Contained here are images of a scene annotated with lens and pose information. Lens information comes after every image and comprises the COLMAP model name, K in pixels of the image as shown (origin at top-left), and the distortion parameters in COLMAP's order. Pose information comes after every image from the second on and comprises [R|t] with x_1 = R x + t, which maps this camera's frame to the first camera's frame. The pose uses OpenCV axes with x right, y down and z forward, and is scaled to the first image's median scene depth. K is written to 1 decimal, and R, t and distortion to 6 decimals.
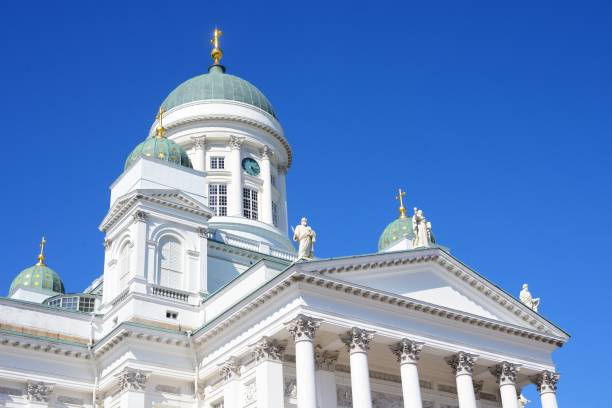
lens RADIAL K [[866.1, 0, 306.0], [0, 866.1, 204.0], [0, 0, 1]] dist [0.098041, 0.000074]
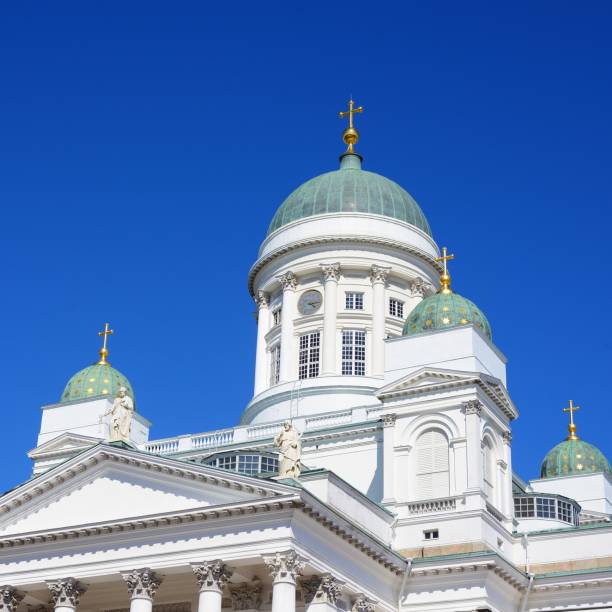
lens RADIAL K [[1301.5, 0, 231.8], [0, 1301.5, 304.5], [0, 0, 1]] dist [0.108127, -0.038468]
pose [[0.905652, 0.277770, 0.320372, -0.573211], [-0.292815, 0.956168, -0.001270, -0.006639], [-0.306683, -0.092660, 0.947291, -0.033191]]
